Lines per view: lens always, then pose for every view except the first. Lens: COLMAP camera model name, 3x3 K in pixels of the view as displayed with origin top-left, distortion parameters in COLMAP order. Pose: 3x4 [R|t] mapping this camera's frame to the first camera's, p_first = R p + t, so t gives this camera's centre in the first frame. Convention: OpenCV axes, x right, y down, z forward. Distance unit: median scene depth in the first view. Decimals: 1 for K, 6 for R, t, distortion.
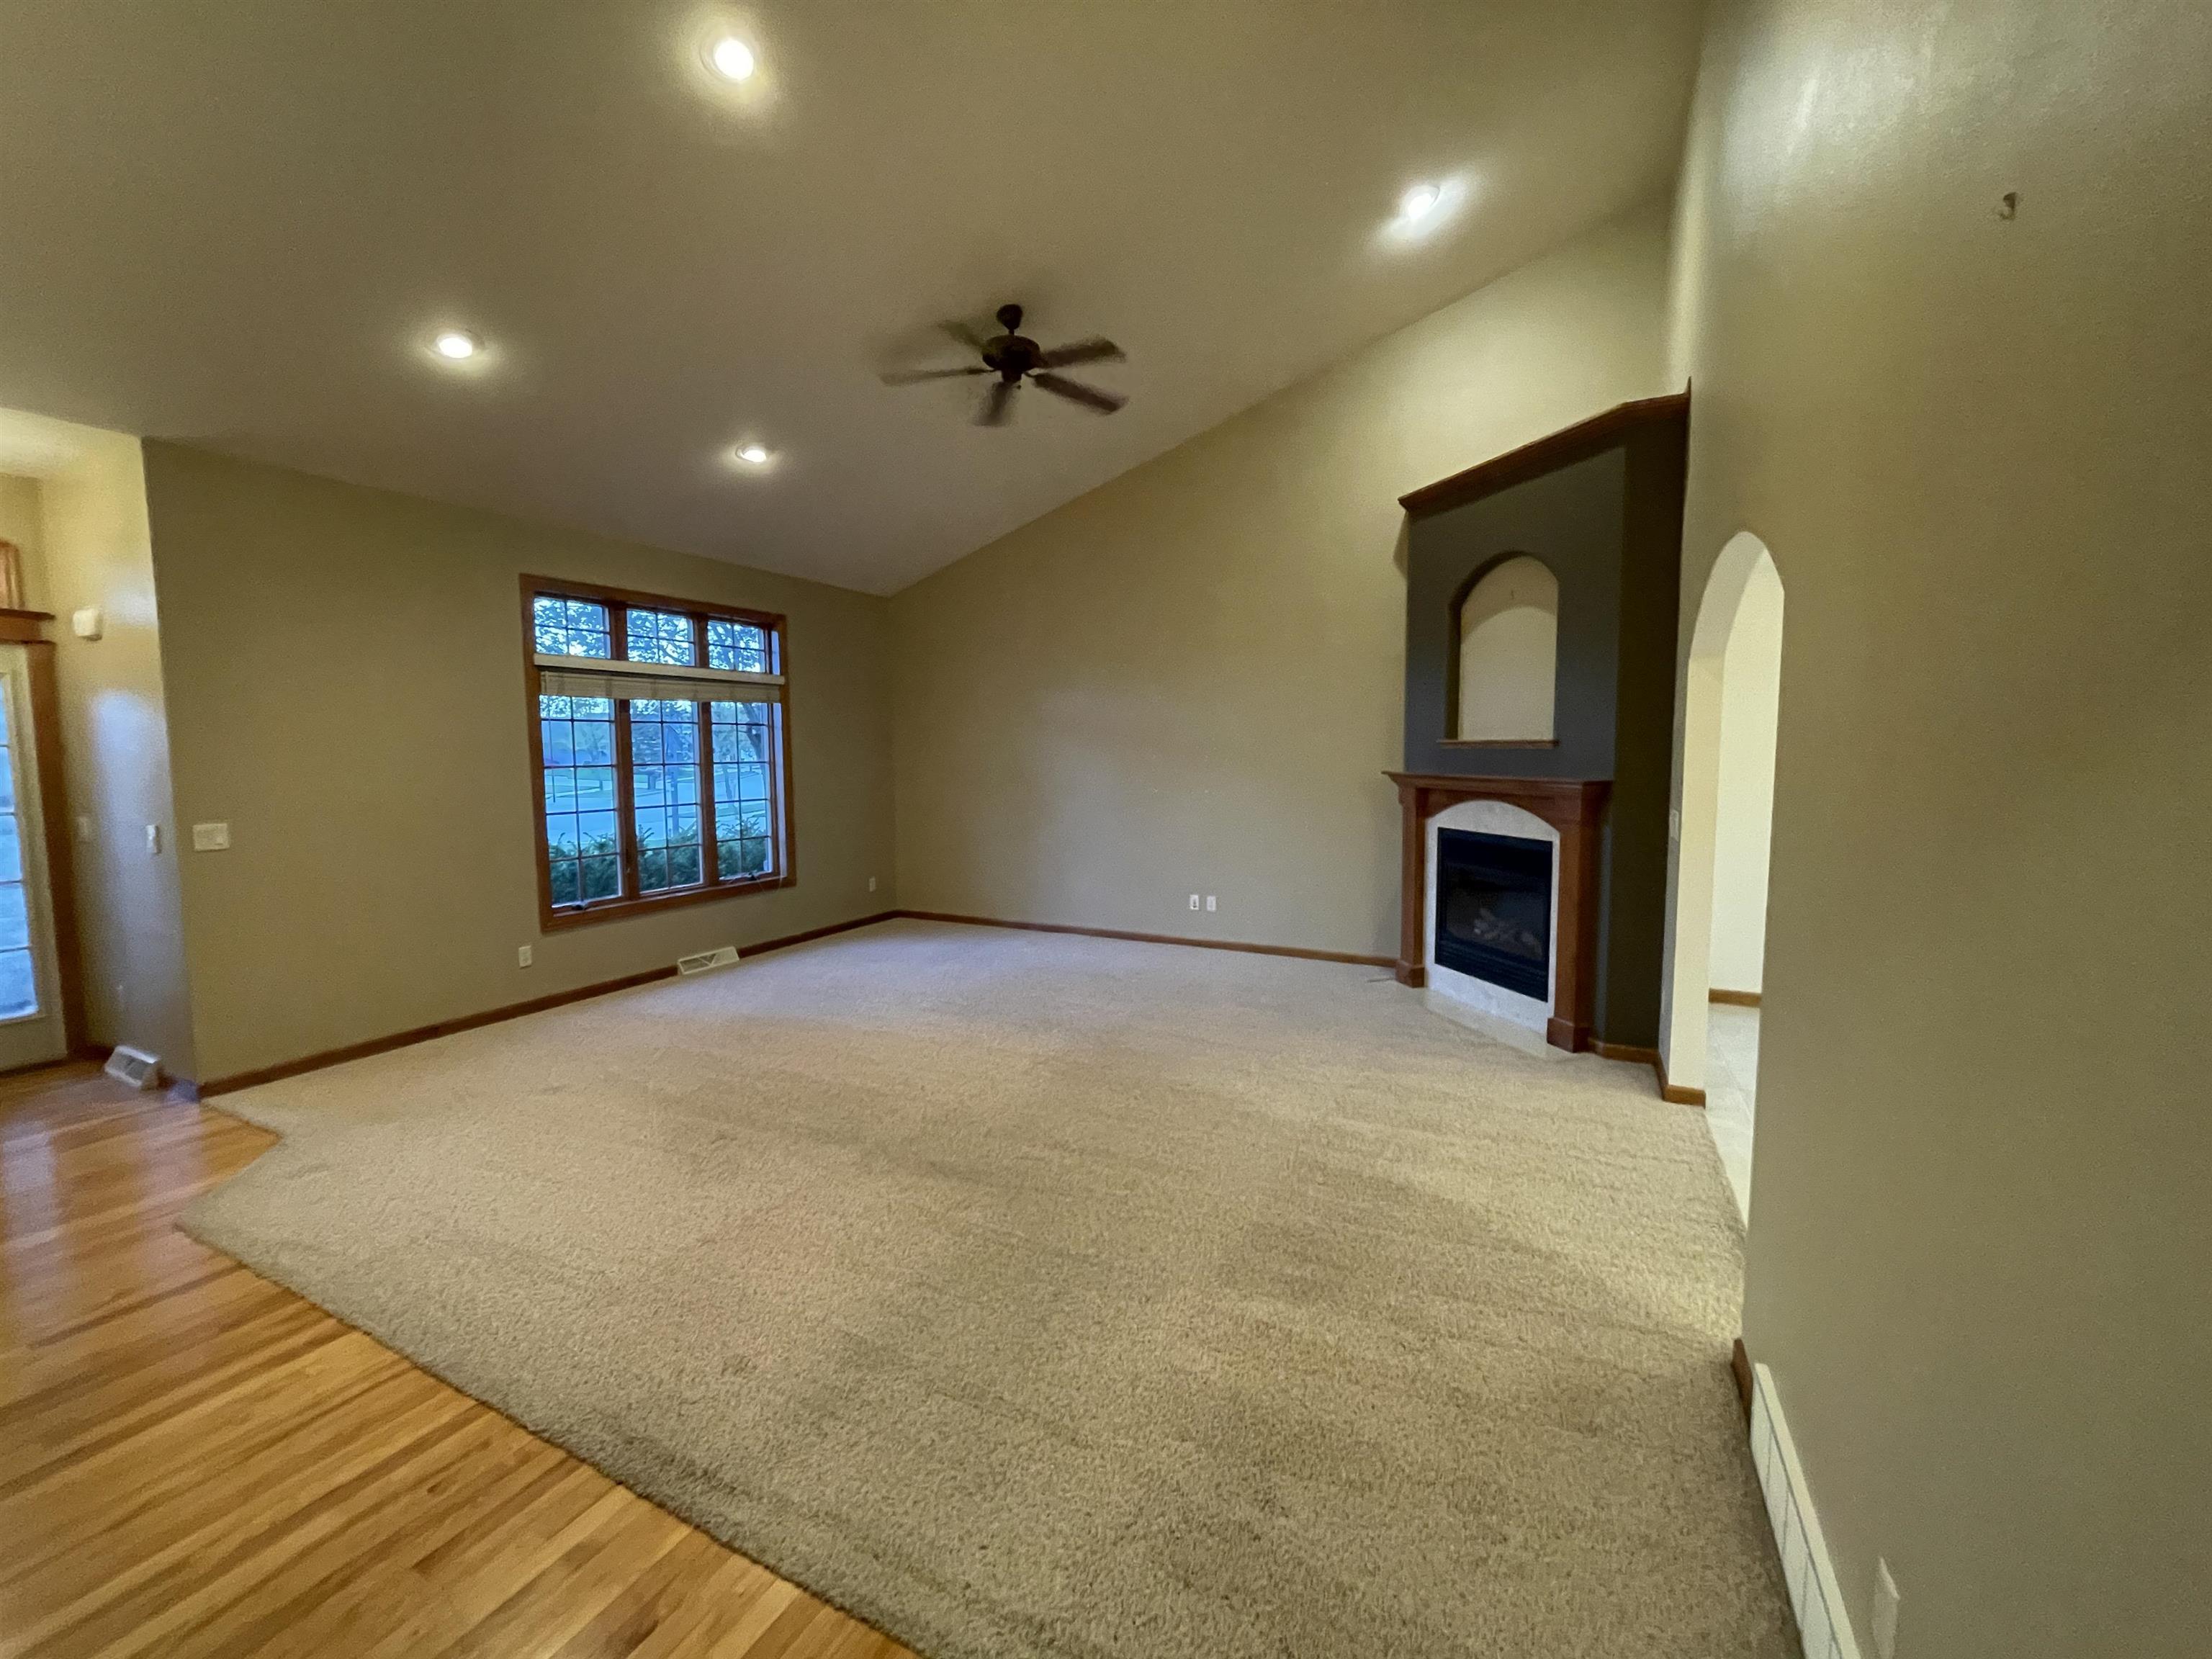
lens RADIAL K [[889.2, 0, 1104.6], [0, 889.2, 821.9], [0, 0, 1]] dist [0.017318, -0.008885]
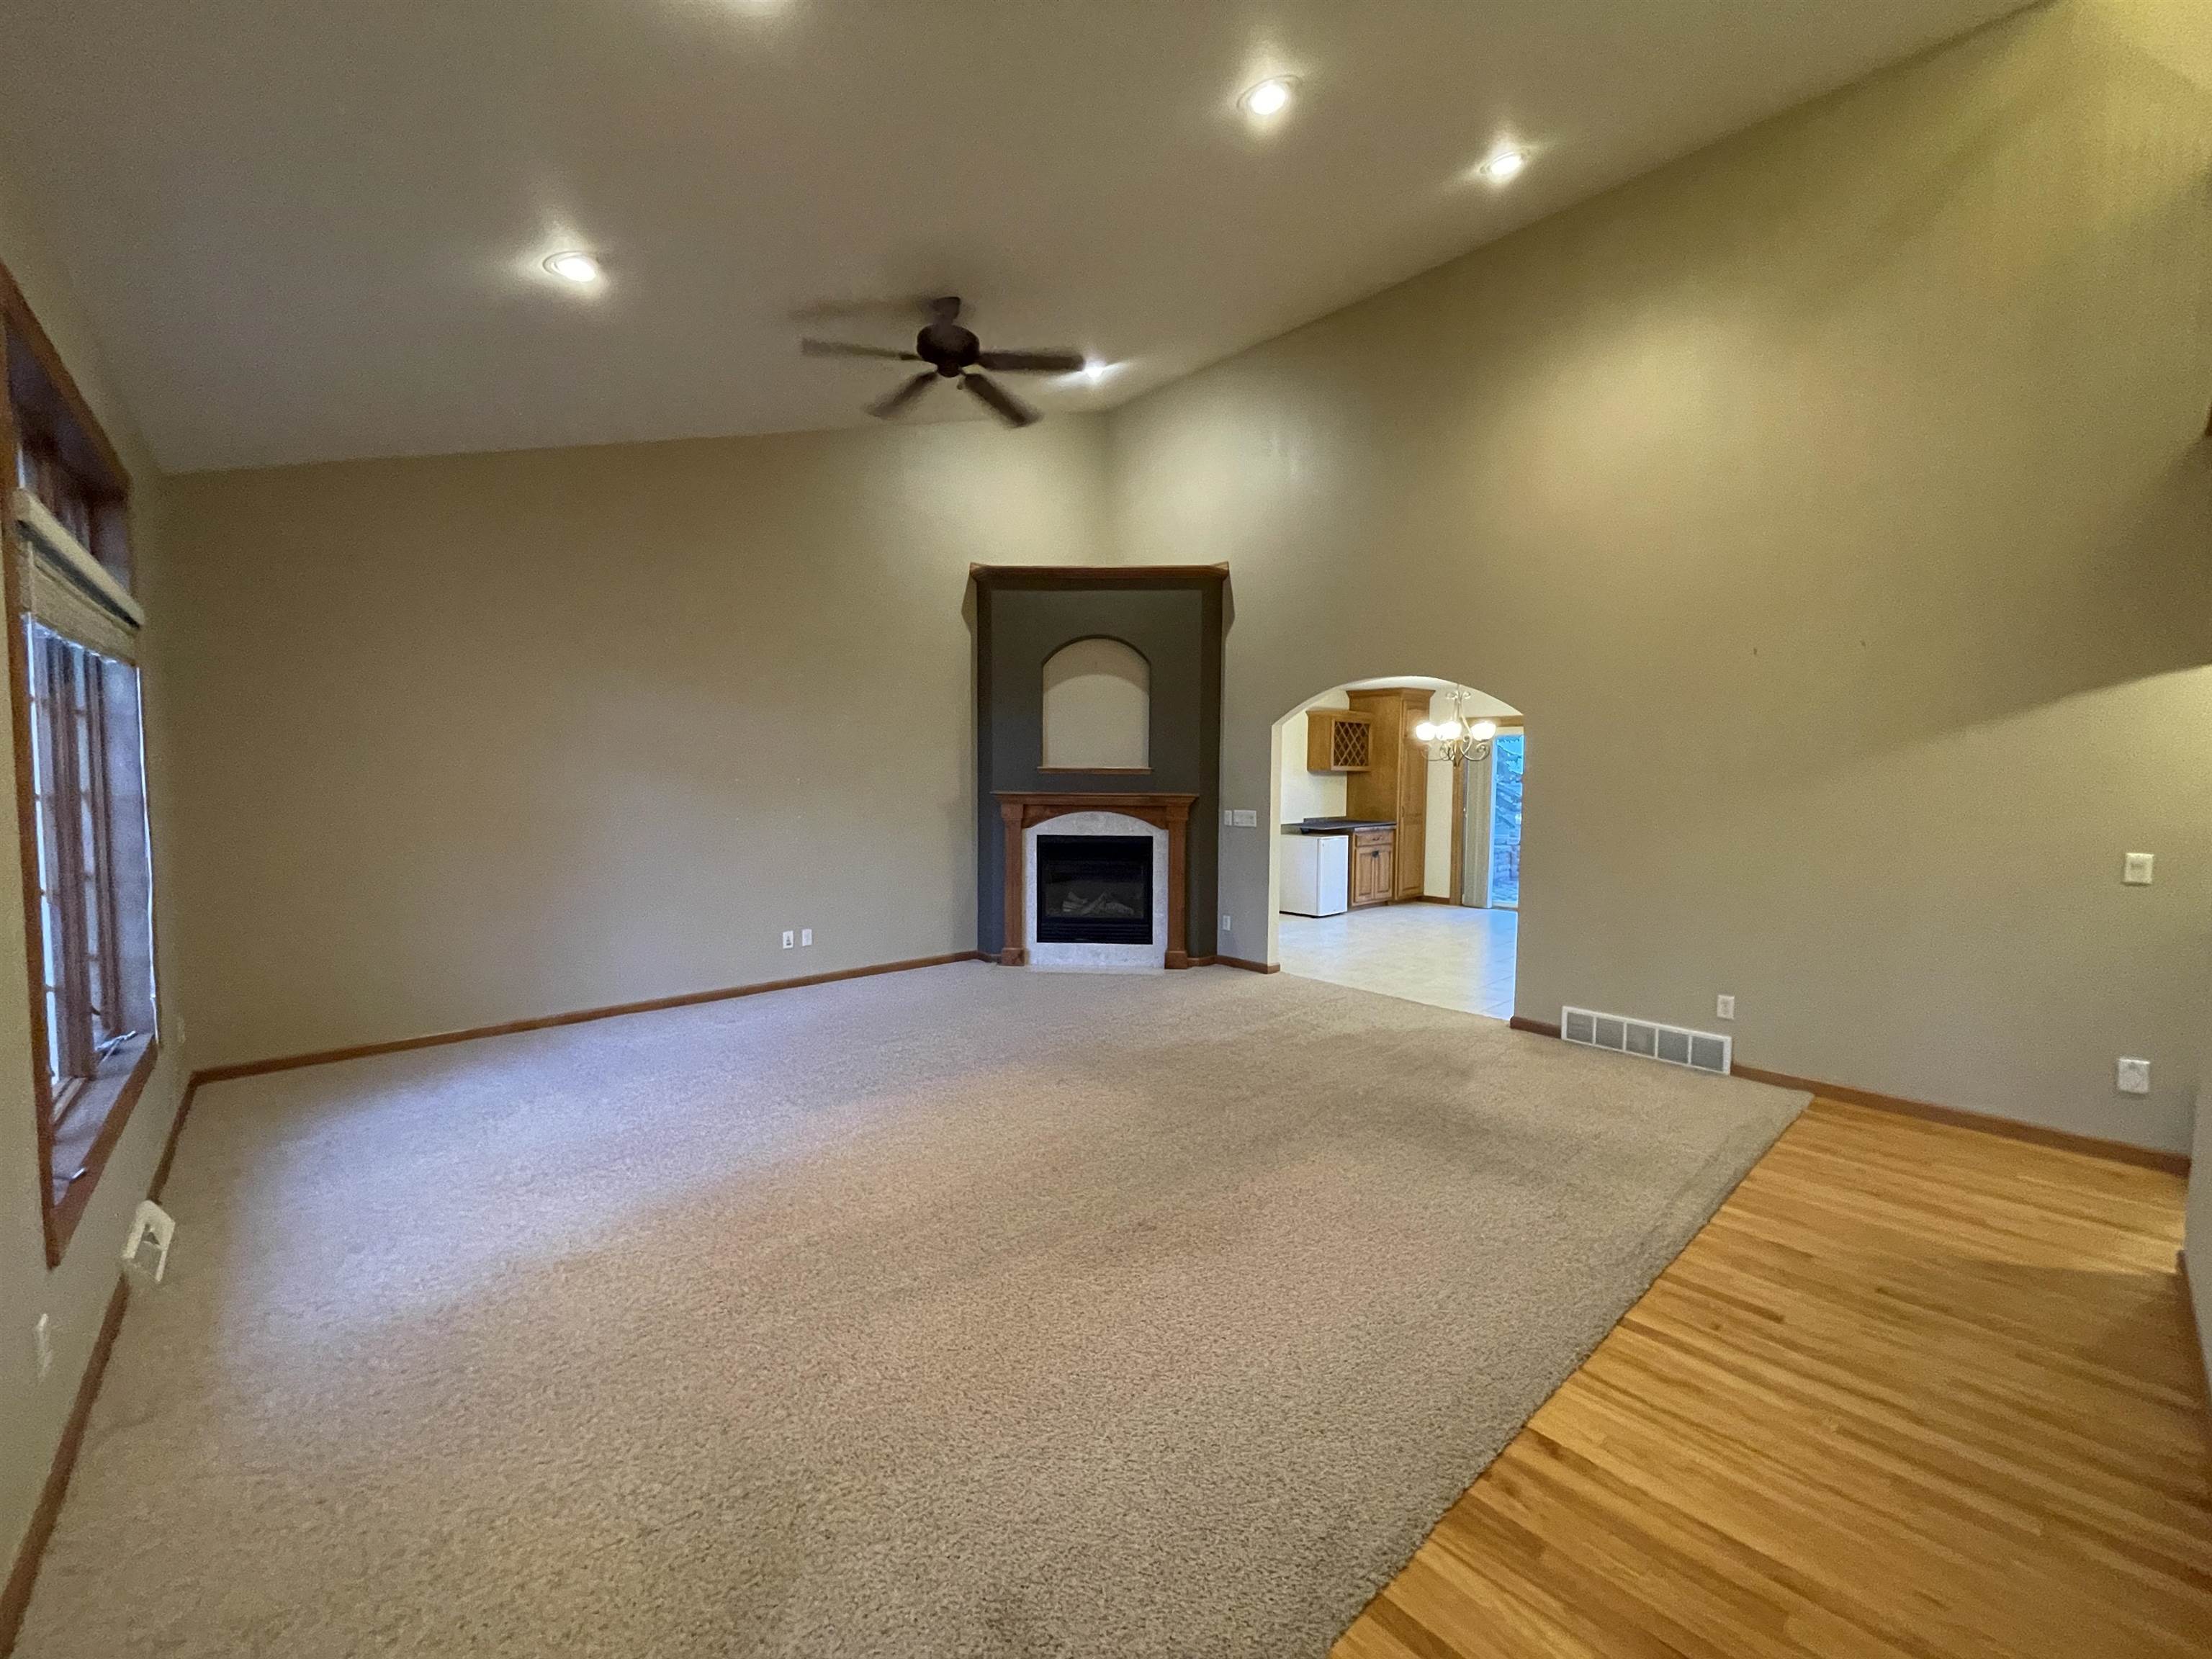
lens RADIAL K [[889.2, 0, 1104.6], [0, 889.2, 821.9], [0, 0, 1]] dist [0.017318, -0.008885]
pose [[0.352677, -0.041176, 0.934839, -0.804341], [0.069468, 0.997427, 0.017725, -0.029649], [-0.933163, 0.058690, 0.354630, 0.470916]]
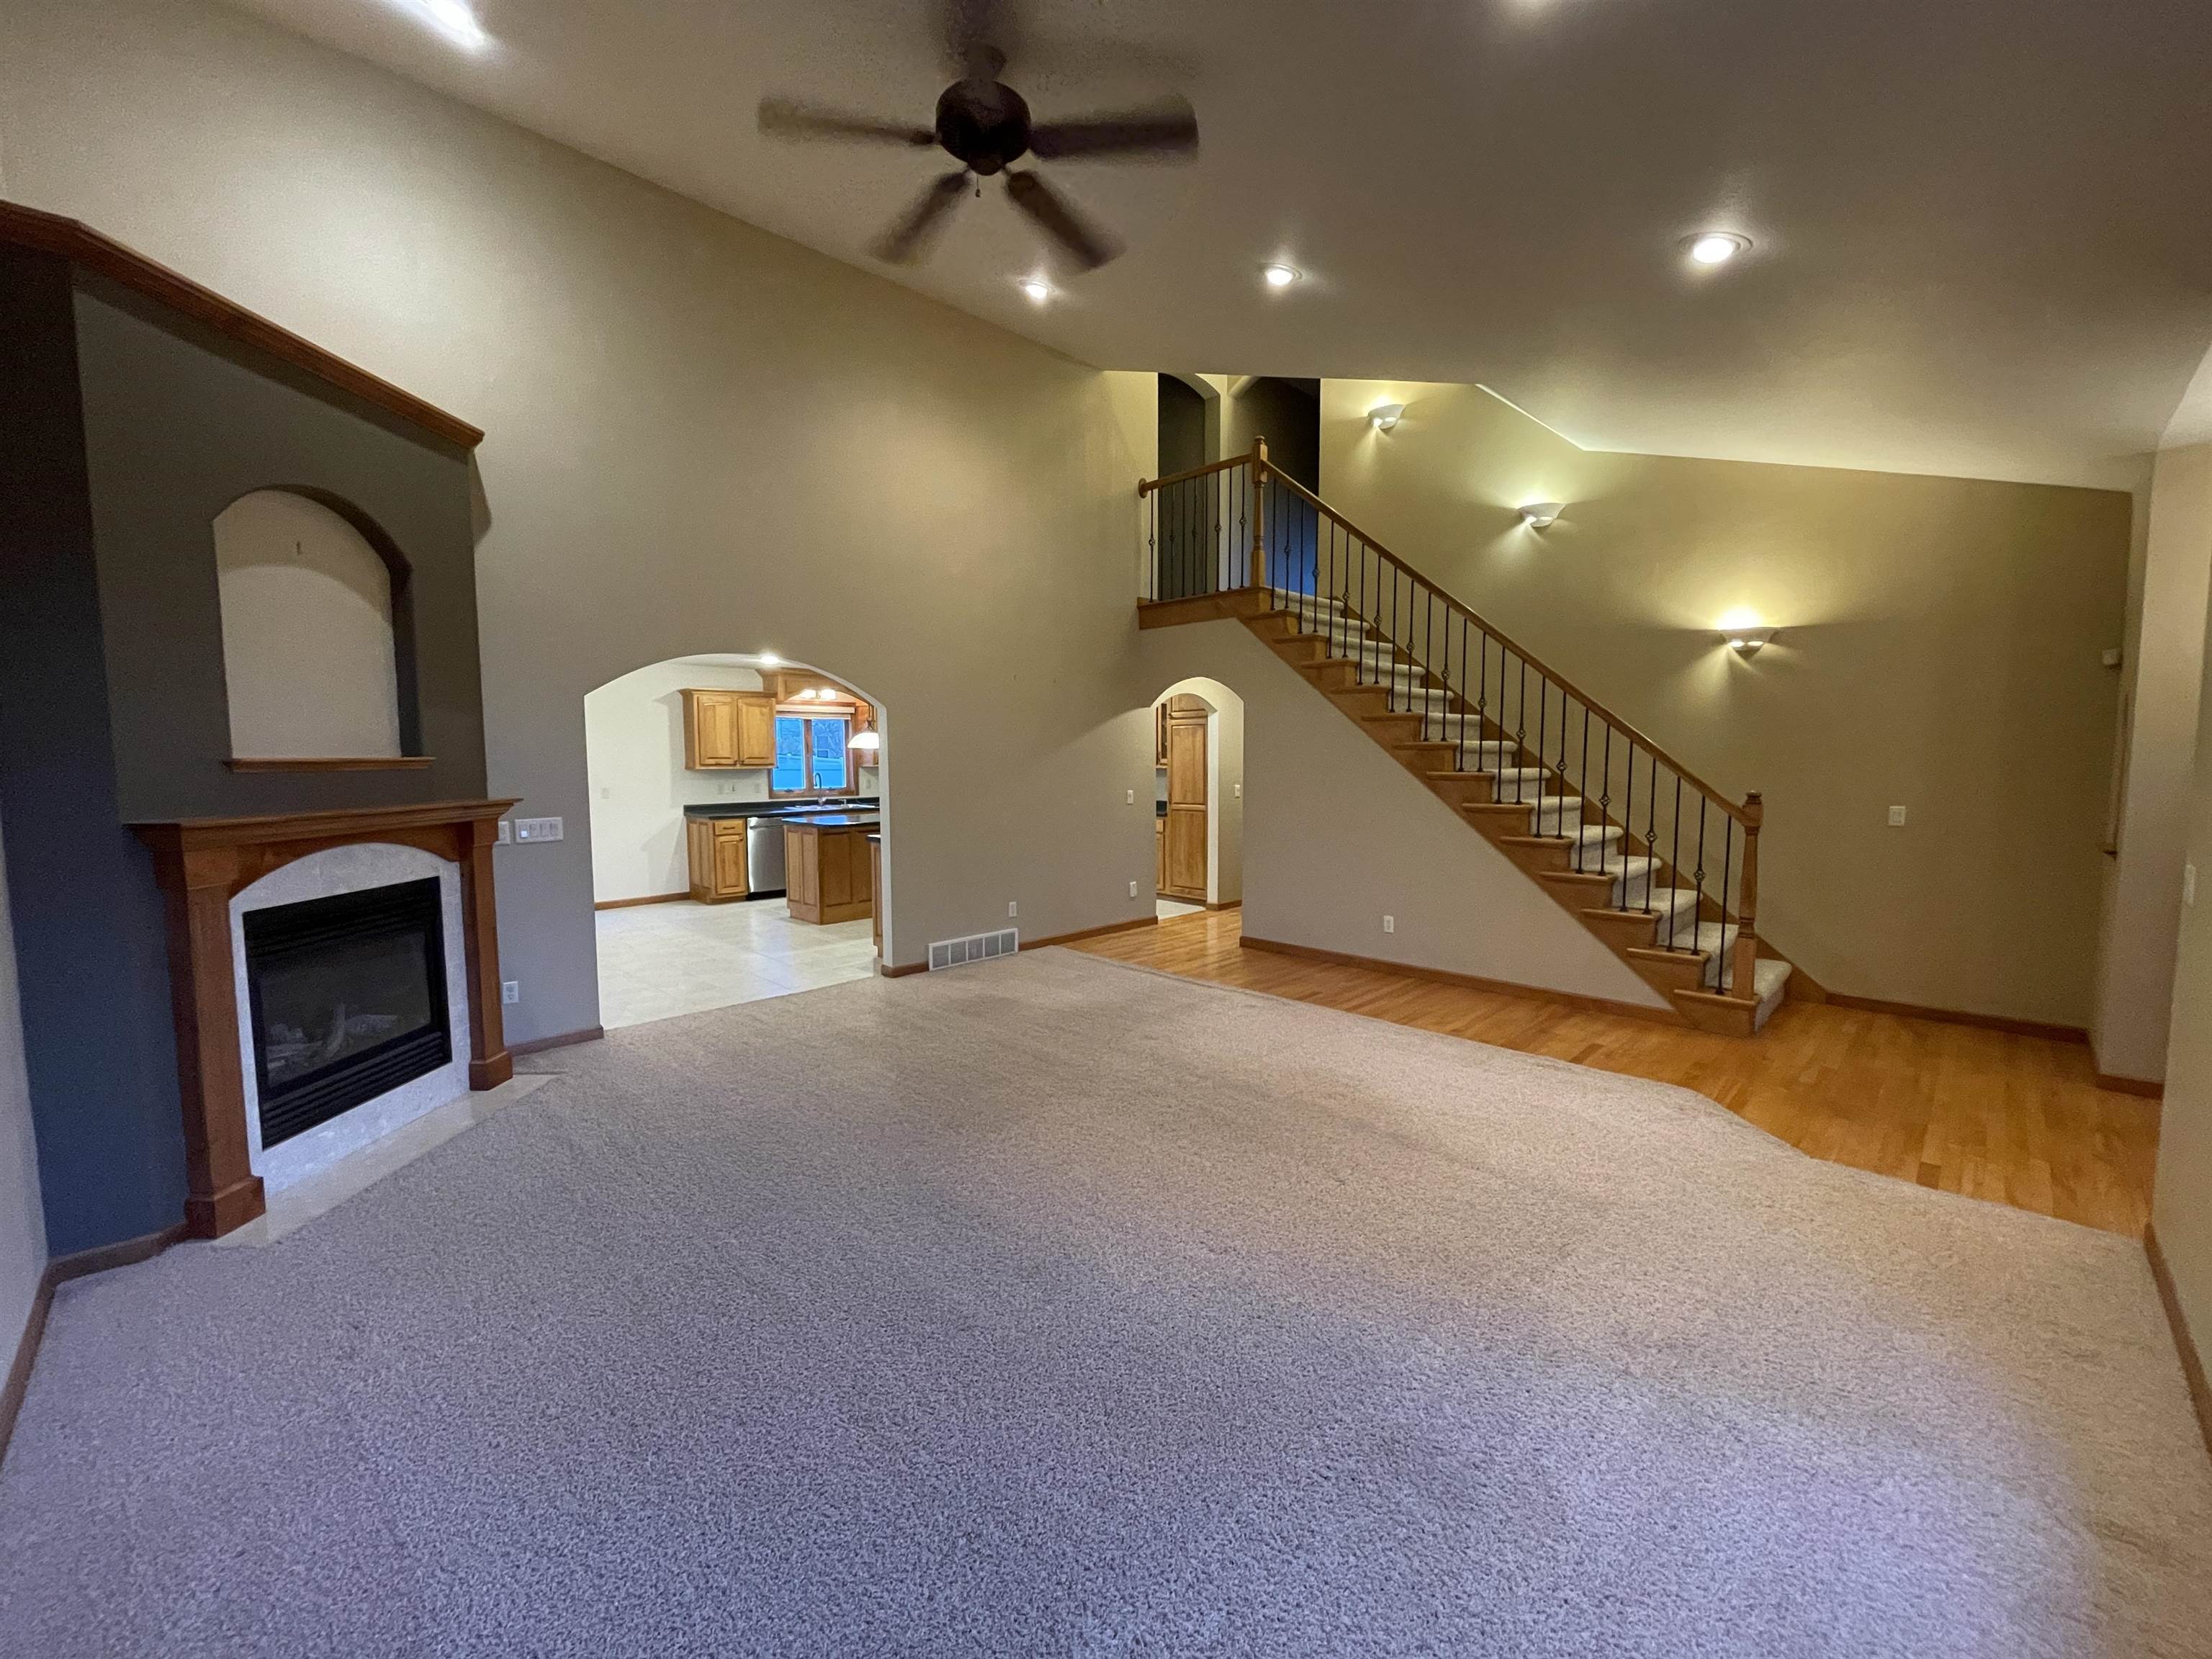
lens RADIAL K [[889.2, 0, 1104.6], [0, 889.2, 821.9], [0, 0, 1]] dist [0.017318, -0.008885]
pose [[-0.954780, -0.012994, 0.297030, -0.315889], [0.035298, 0.987025, 0.156641, -0.124653], [-0.295211, 0.160042, -0.941932, 1.410160]]
